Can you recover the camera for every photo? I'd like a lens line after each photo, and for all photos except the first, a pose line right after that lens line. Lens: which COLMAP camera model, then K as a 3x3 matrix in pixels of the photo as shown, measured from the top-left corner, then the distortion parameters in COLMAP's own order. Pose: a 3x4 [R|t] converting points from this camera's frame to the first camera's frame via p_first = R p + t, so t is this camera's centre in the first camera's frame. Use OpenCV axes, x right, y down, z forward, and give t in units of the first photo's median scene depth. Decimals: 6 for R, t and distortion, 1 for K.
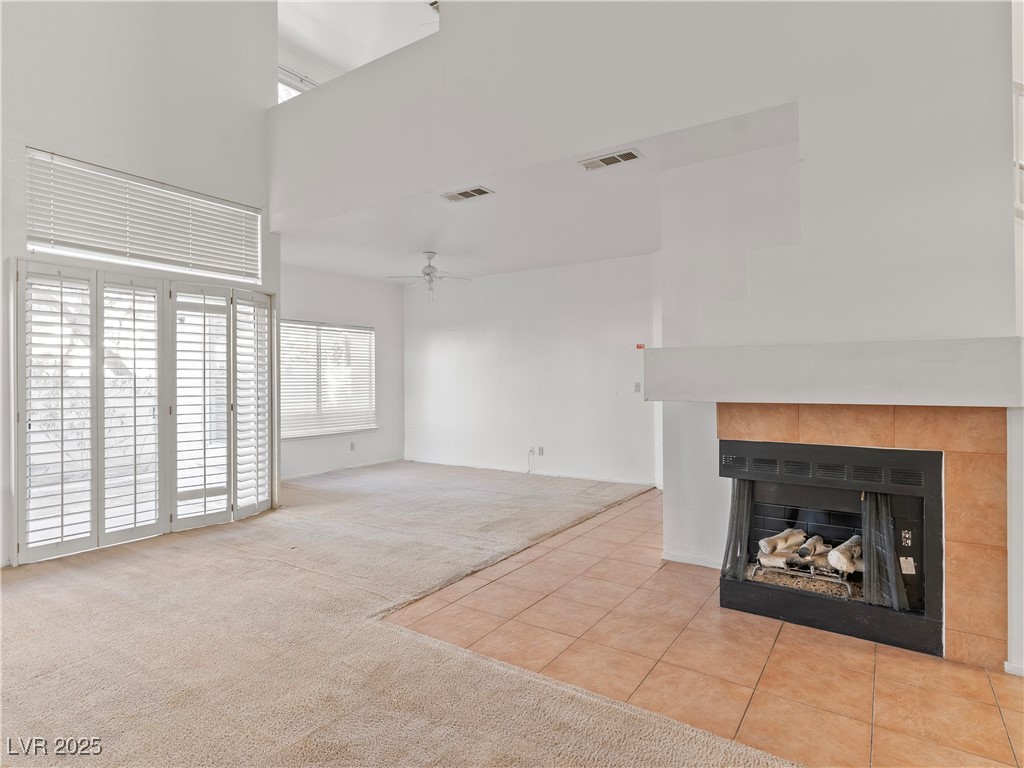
lens RADIAL K [[558.2, 0, 510.0], [0, 558.2, 375.9], [0, 0, 1]] dist [0.003468, 0.000747]
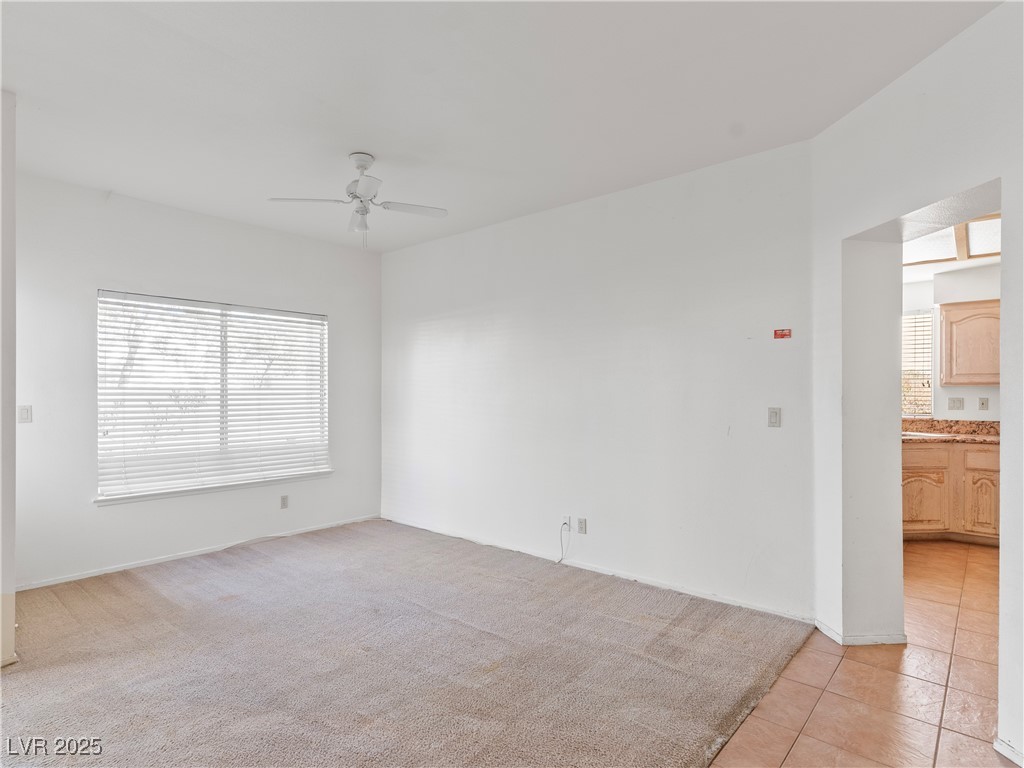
lens RADIAL K [[558.2, 0, 510.4], [0, 558.2, 389.4], [0, 0, 1]] dist [0.003468, 0.000747]
pose [[0.992672, 0.005331, -0.120722, 0.054139], [-0.005450, 0.999985, -0.000656, -0.002357], [0.120717, 0.001309, 0.992686, 0.464532]]
